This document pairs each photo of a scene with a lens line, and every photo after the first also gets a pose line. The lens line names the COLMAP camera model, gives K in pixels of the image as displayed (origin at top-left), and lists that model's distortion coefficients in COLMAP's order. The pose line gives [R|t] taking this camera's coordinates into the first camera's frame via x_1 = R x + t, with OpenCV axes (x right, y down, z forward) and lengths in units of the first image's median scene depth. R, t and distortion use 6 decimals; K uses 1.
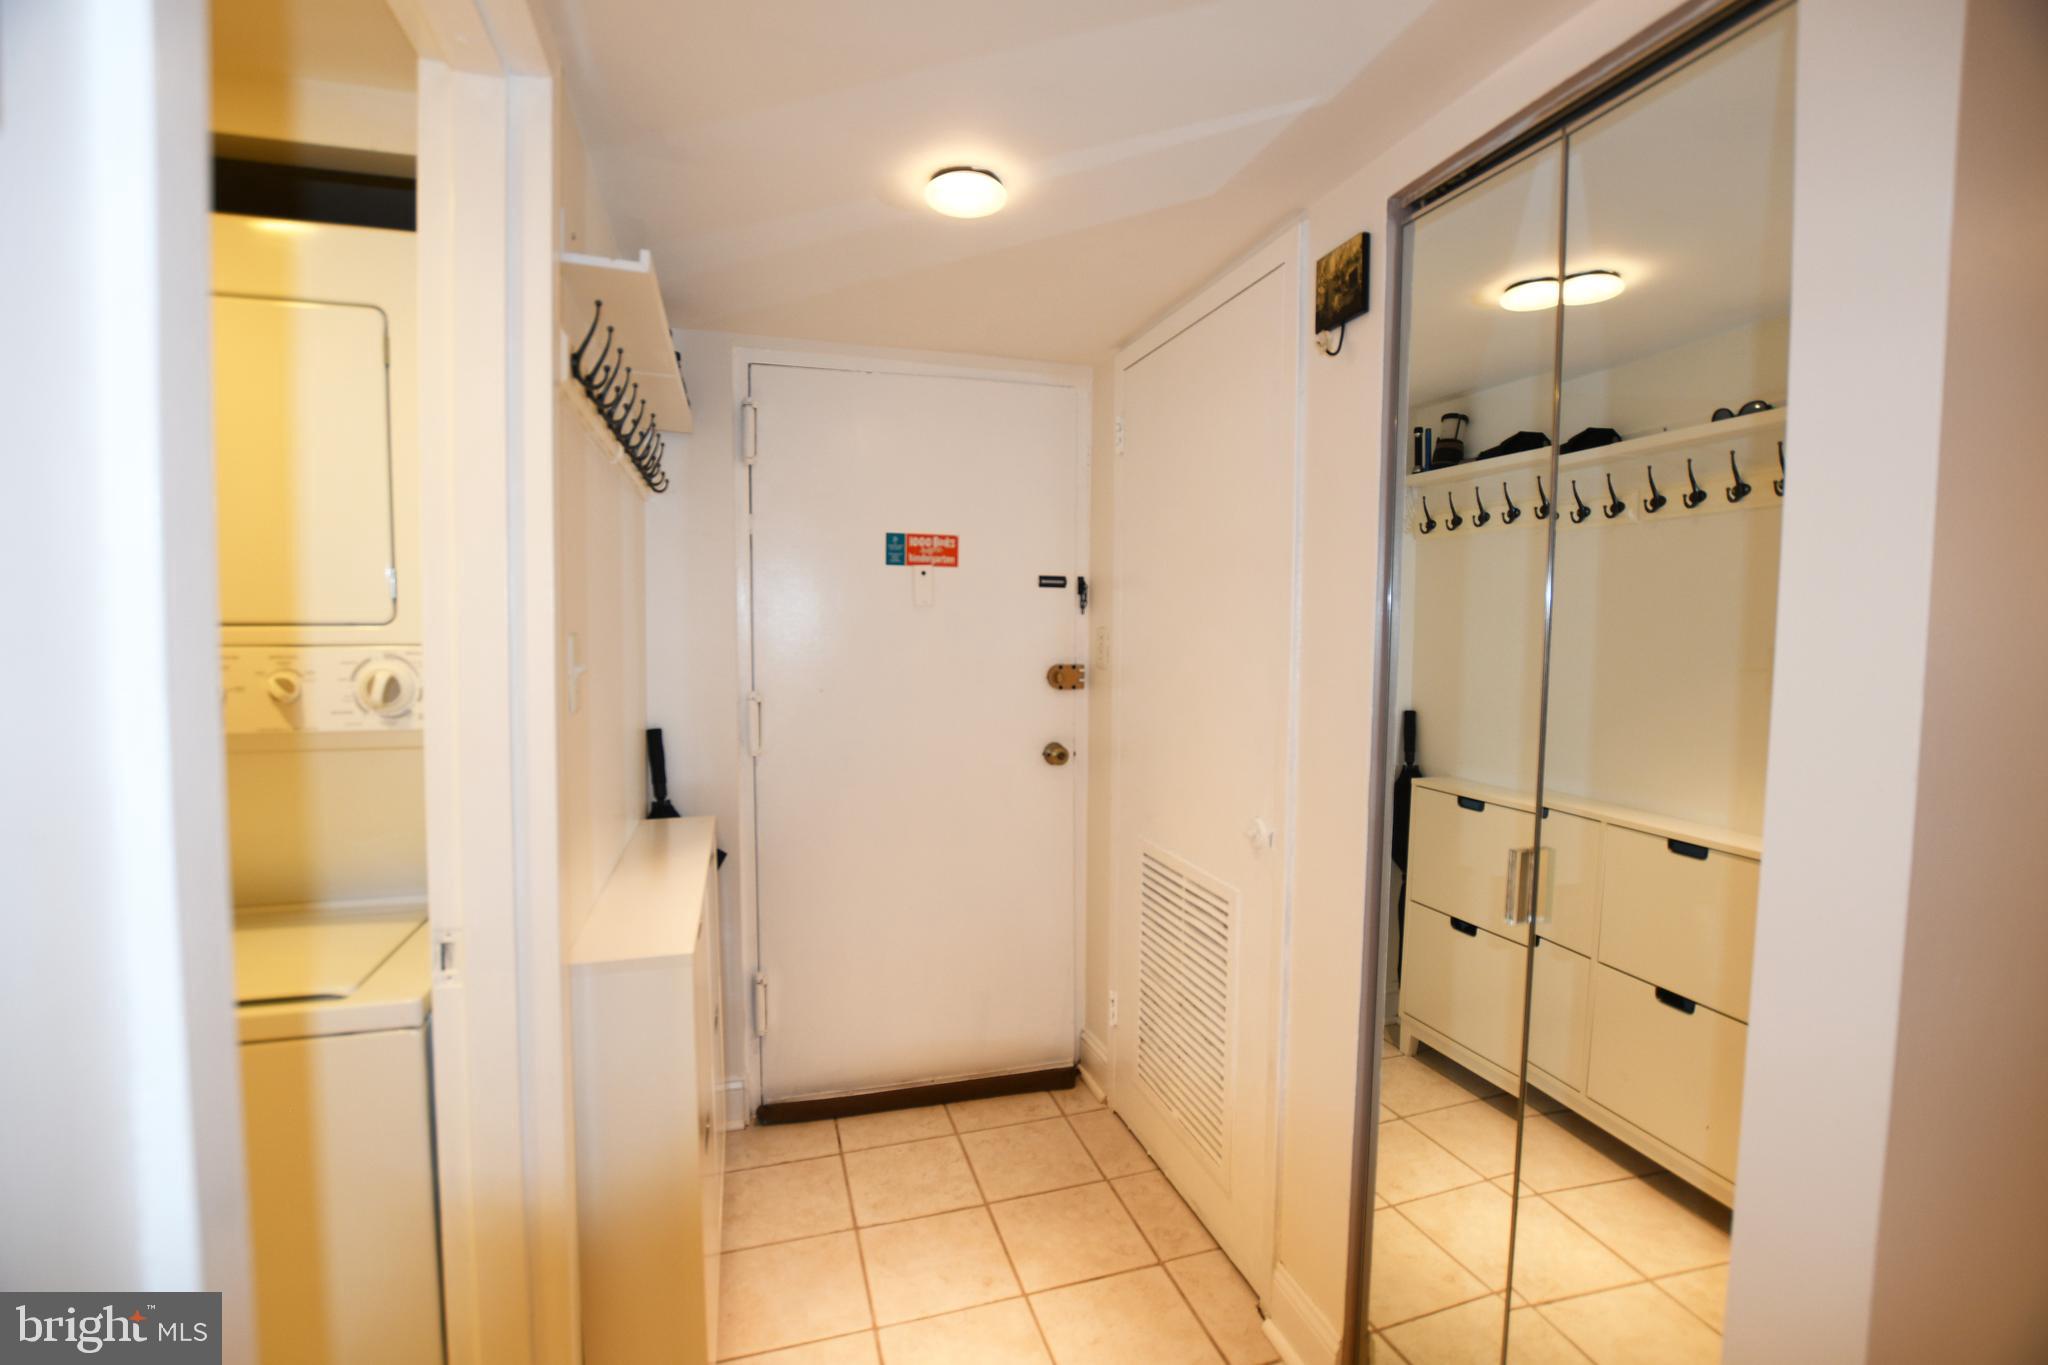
lens RADIAL K [[902.4, 0, 1026.3], [0, 902.4, 677.5], [0, 0, 1]] dist [-0.032133, 0.004909]
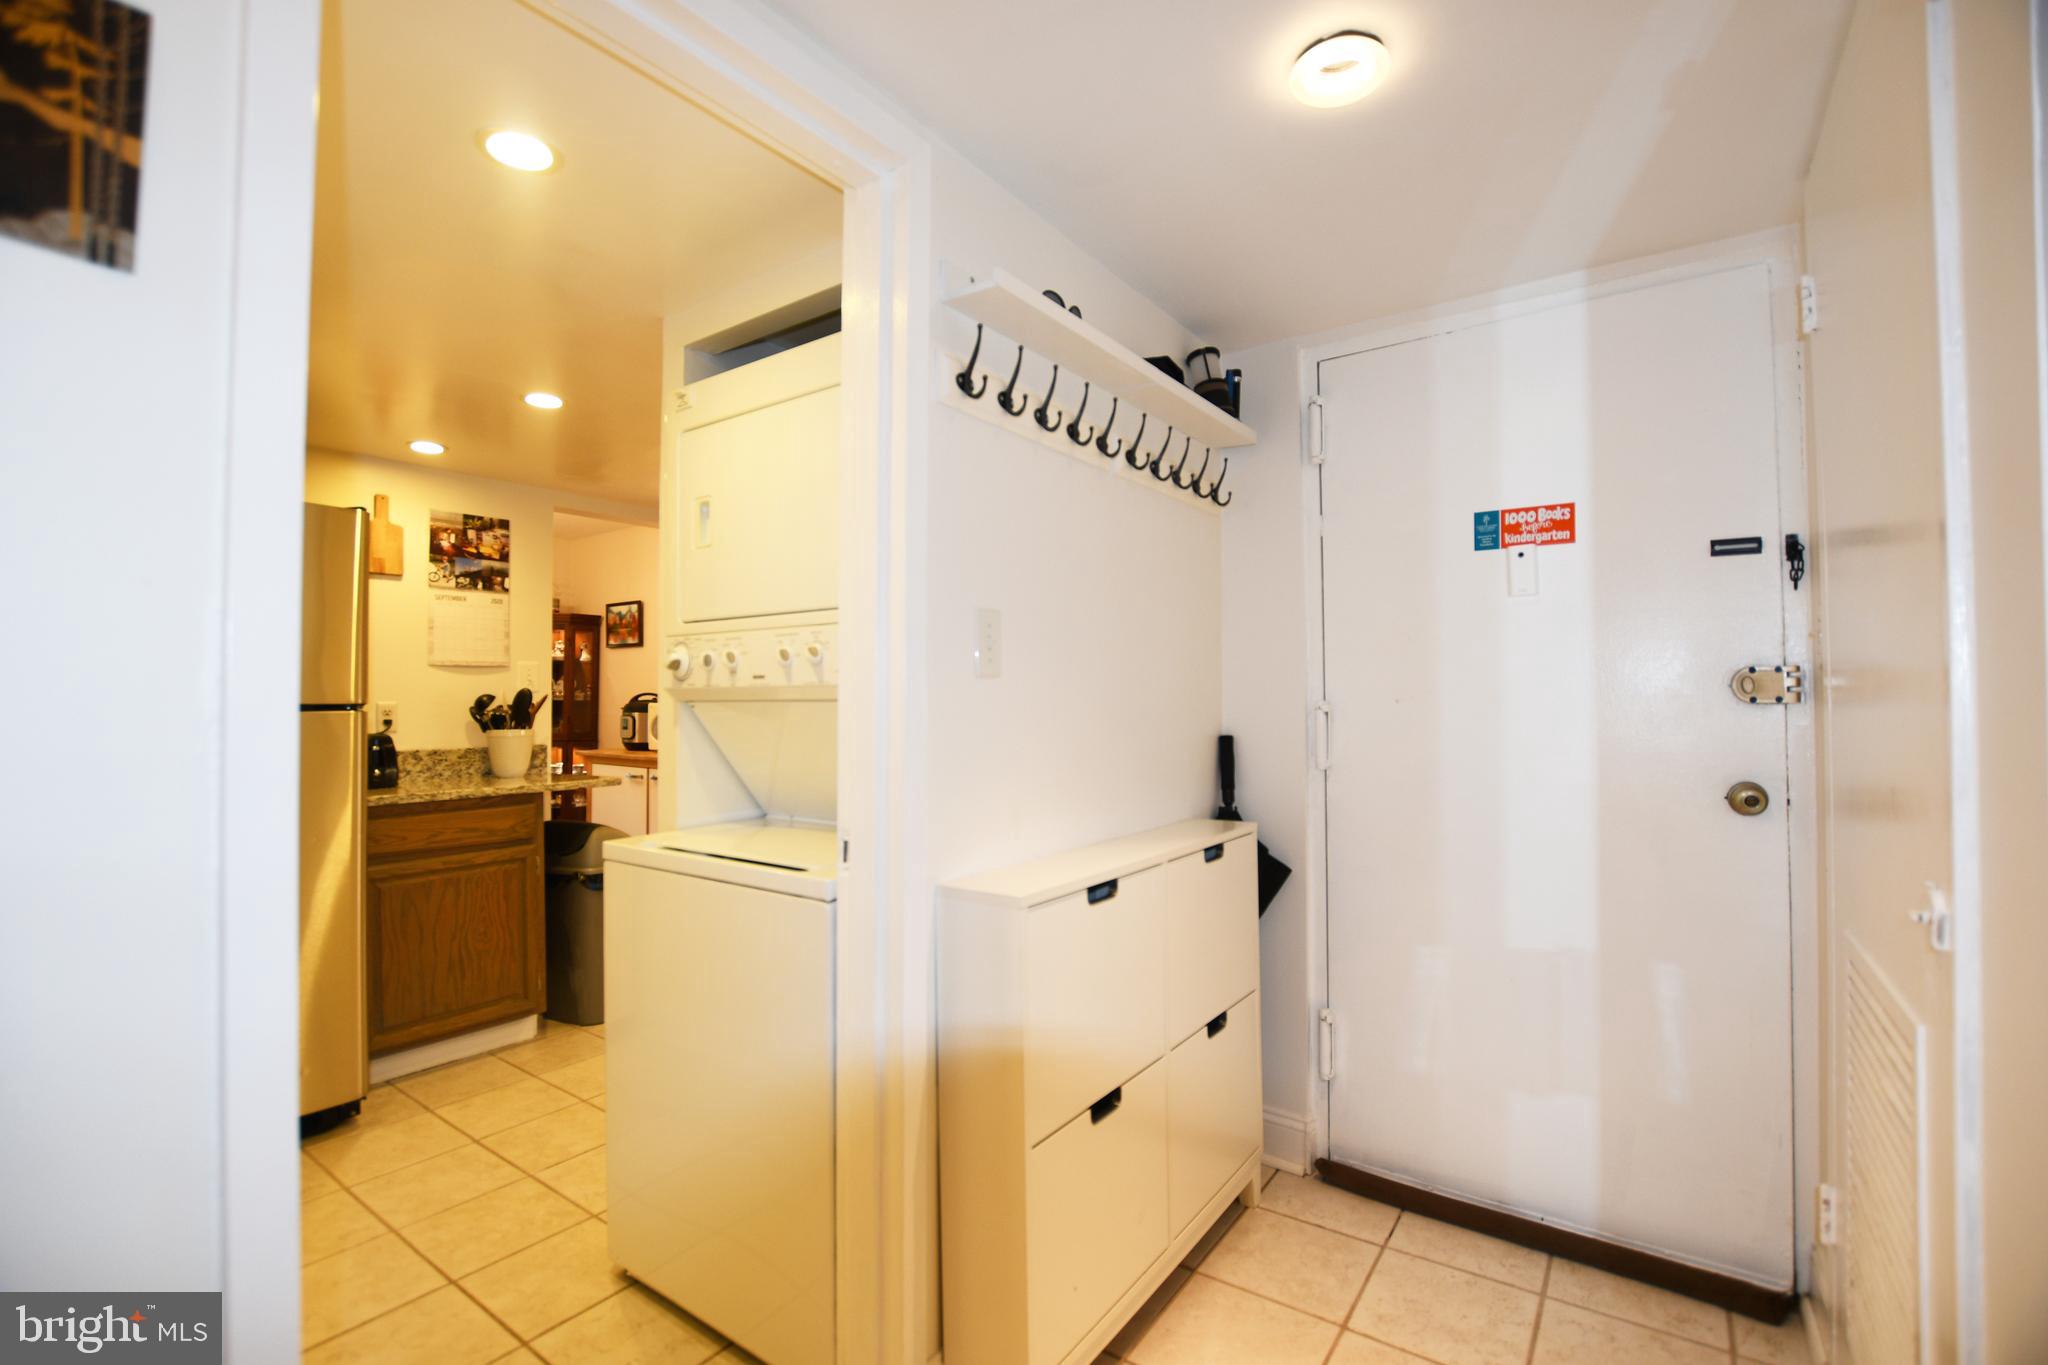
lens RADIAL K [[902.4, 0, 1026.3], [0, 902.4, 677.5], [0, 0, 1]] dist [-0.032133, 0.004909]
pose [[0.610044, -0.025733, -0.791950, 0.243956], [-0.038491, 0.997330, -0.062056, 0.059231], [0.791432, 0.068340, 0.607424, 0.176970]]
